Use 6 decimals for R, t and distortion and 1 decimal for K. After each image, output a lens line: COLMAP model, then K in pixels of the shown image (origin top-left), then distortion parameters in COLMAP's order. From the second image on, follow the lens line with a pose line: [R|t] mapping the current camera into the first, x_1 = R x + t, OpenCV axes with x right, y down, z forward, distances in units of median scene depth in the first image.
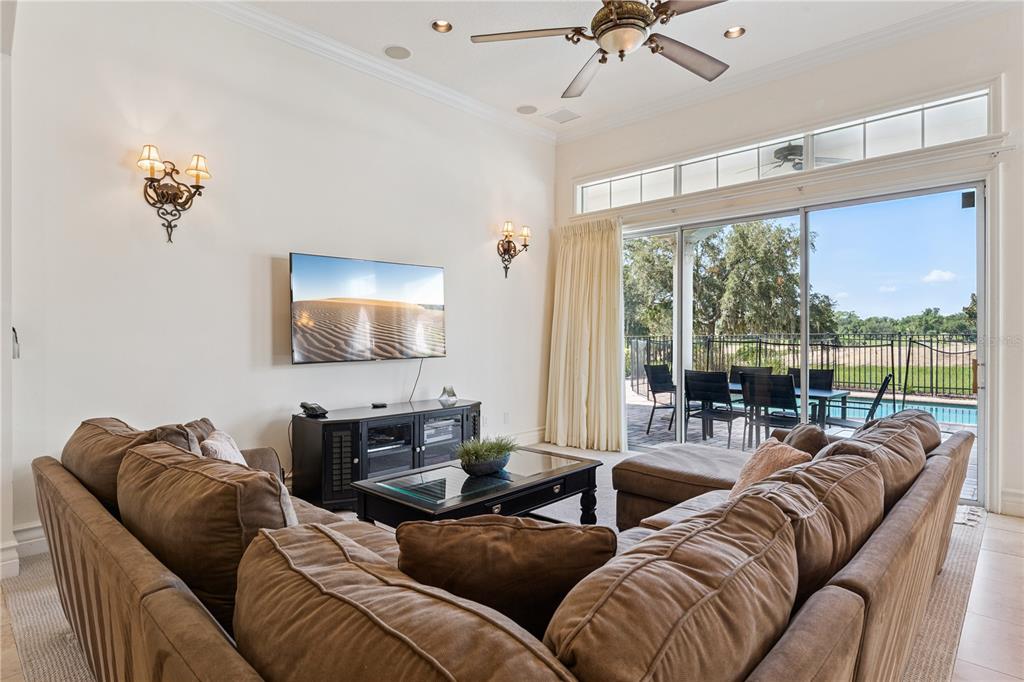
lens RADIAL K [[552.1, 0, 512.0], [0, 552.1, 341.0], [0, 0, 1]] dist [-0.004821, -0.001309]
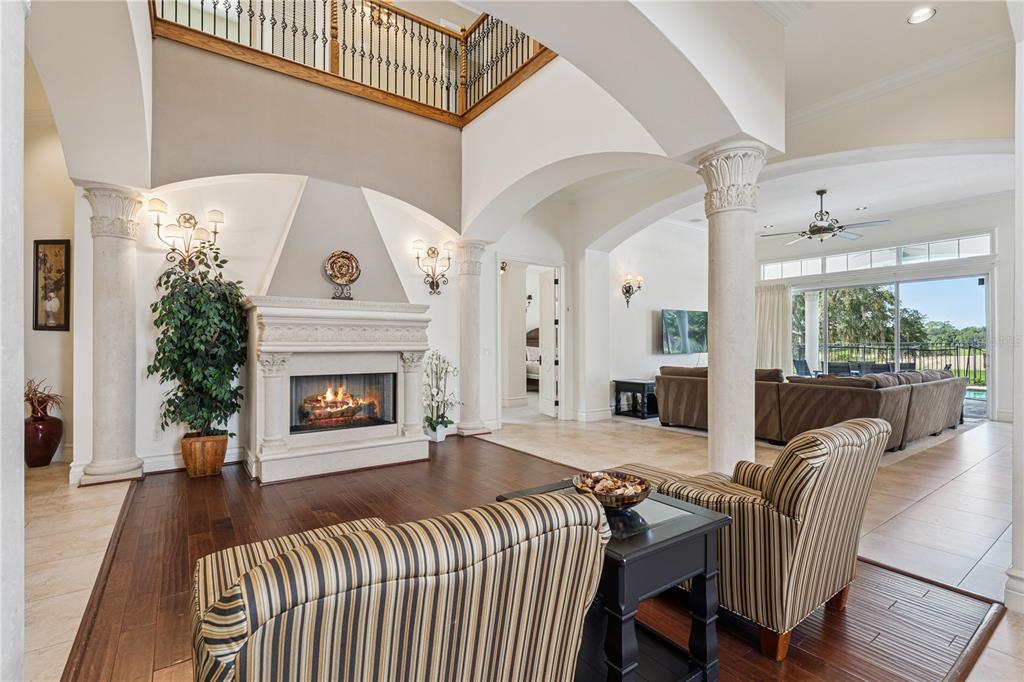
lens RADIAL K [[470.5, 0, 512.0], [0, 470.5, 341.0], [0, 0, 1]] dist [-0.000375, 0.000125]
pose [[0.981282, 0.002120, -0.192563, -0.077739], [-0.005190, 0.999867, -0.015440, 0.002427], [0.192505, 0.016150, 0.981163, -0.143428]]
